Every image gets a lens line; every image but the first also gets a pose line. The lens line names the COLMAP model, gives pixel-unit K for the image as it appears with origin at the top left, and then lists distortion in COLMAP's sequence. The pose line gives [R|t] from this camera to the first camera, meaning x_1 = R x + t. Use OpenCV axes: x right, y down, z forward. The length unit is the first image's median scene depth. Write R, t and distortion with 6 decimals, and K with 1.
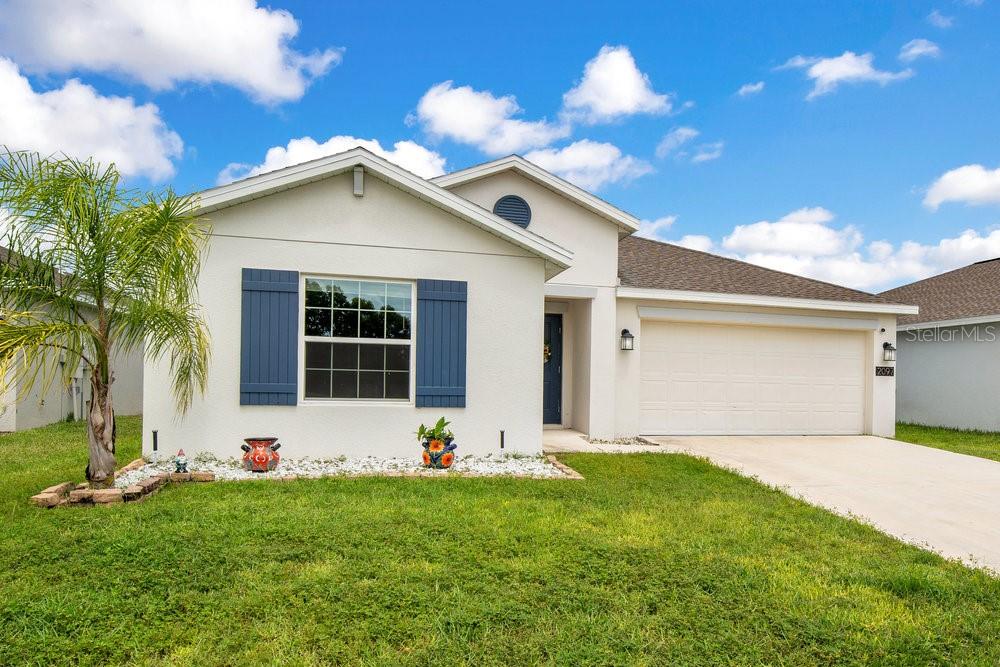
lens RADIAL K [[489.6, 0, 554.6], [0, 489.6, 388.2], [0, 0, 1]] dist [-0.004898, -0.000197]
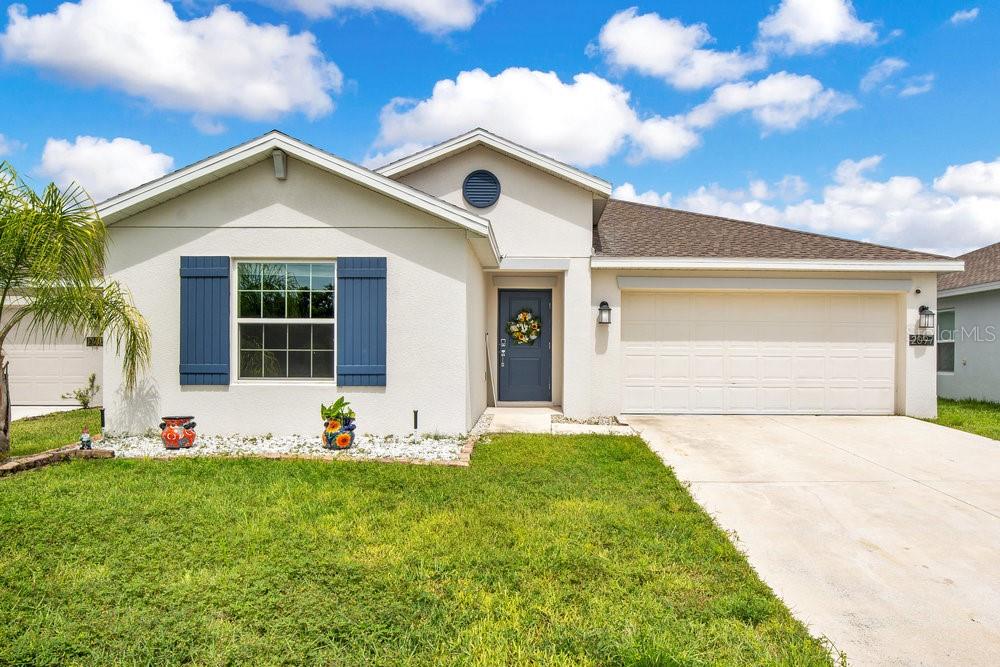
lens RADIAL K [[468.2, 0, 521.9], [0, 468.2, 363.5], [0, 0, 1]] dist [-0.011244, -0.000129]
pose [[0.981505, -0.012828, -0.191006, 0.266155], [0.012265, 0.999916, -0.004129, 0.001360], [0.191043, 0.001709, 0.981580, 0.139239]]
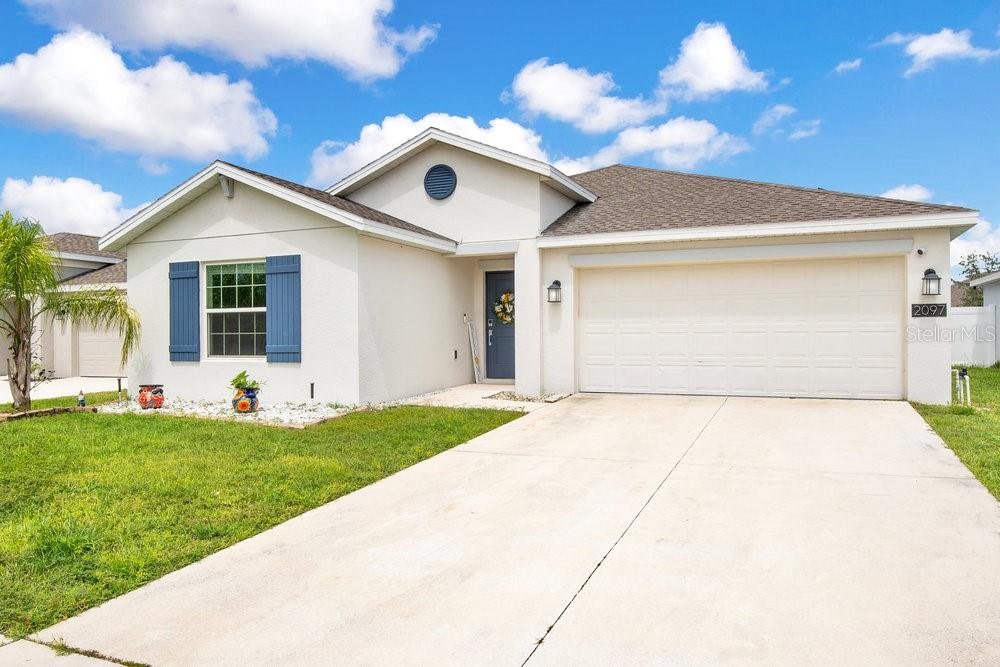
lens RADIAL K [[465.8, 0, 498.9], [0, 465.8, 343.1], [0, 0, 1]] dist [-0.011078, 0.000250]
pose [[0.893380, -0.020696, -0.448826, 0.747874], [0.019197, 0.999785, -0.007890, 0.010931], [0.448893, -0.001567, 0.893584, 0.226435]]
